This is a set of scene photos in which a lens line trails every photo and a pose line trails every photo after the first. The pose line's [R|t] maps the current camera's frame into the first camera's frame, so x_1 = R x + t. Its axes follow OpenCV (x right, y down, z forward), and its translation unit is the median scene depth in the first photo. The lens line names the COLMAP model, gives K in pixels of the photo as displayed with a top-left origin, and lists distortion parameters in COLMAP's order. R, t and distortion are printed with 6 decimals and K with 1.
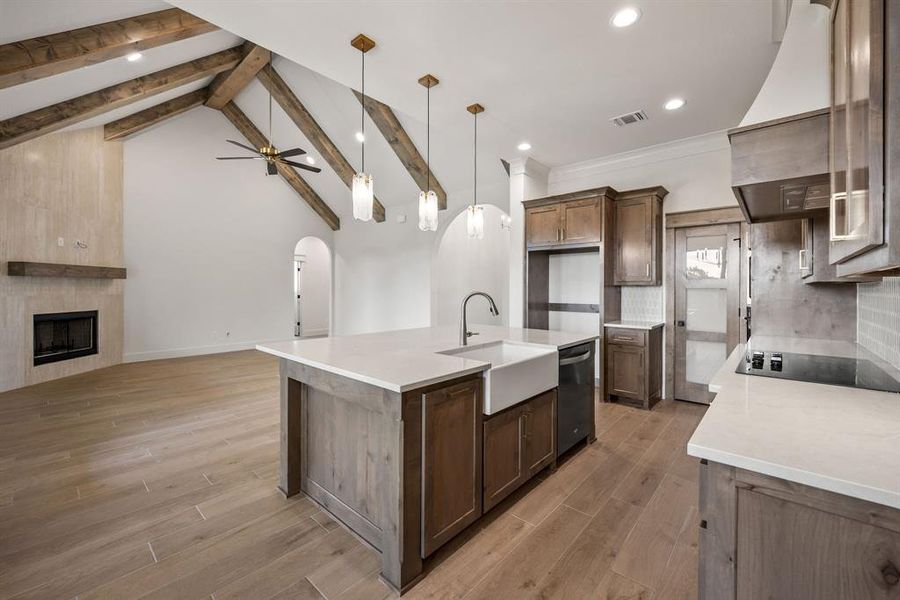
lens RADIAL K [[365.5, 0, 446.7], [0, 365.5, 291.5], [0, 0, 1]] dist [-0.002581, -0.000203]
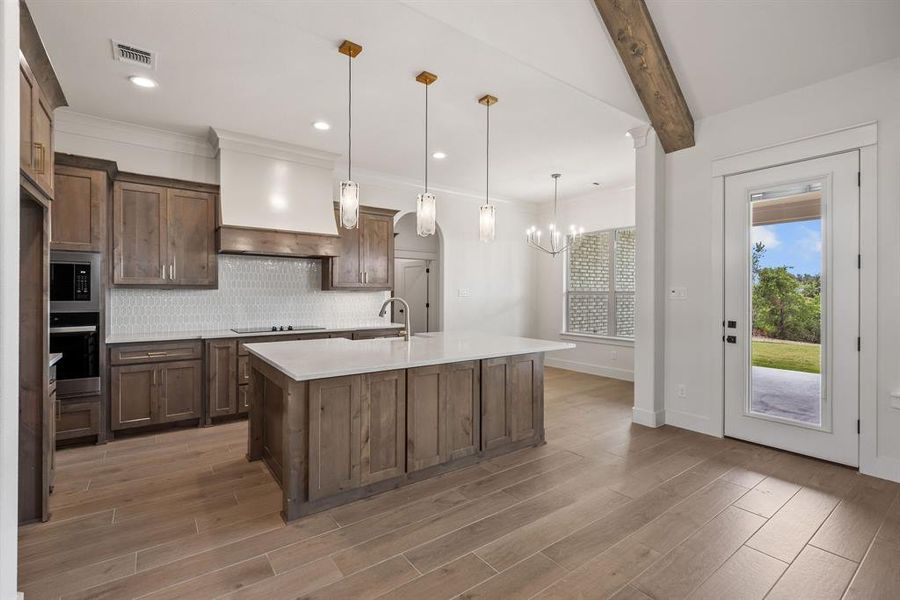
lens RADIAL K [[408.5, 0, 449.9], [0, 408.5, 294.4], [0, 0, 1]] dist [-0.001547, -0.000210]
pose [[-0.980814, -0.009956, 0.194691, -0.196222], [-0.008191, 0.999918, 0.009866, -0.013596], [-0.194774, 0.008082, -0.980815, 1.247339]]
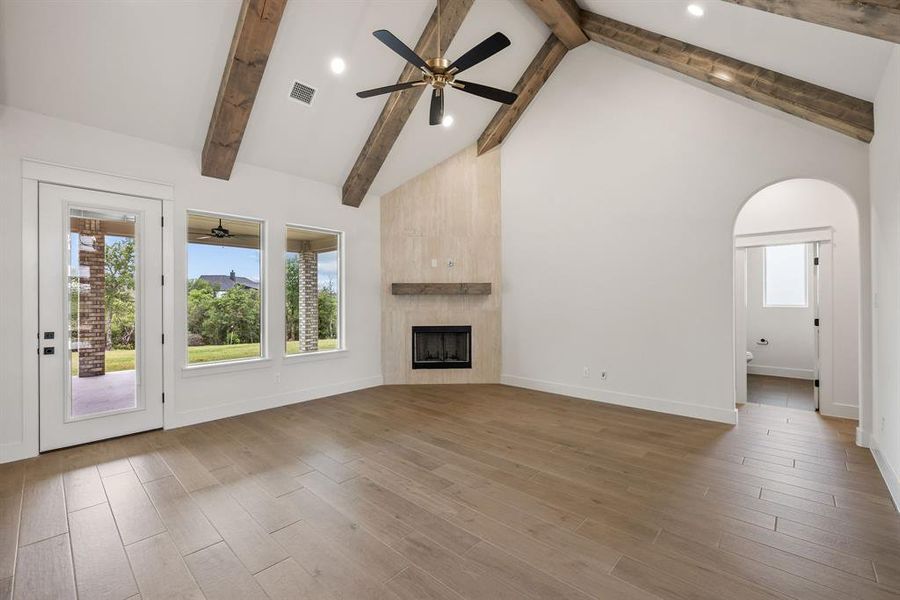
lens RADIAL K [[380.1, 0, 447.2], [0, 380.1, 299.2], [0, 0, 1]] dist [0.001651, -0.000611]
pose [[-0.012183, -0.005478, -0.999911, 0.124690], [-0.004149, 0.999977, -0.005428, -0.019857], [0.999917, 0.004082, -0.012205, 1.132925]]
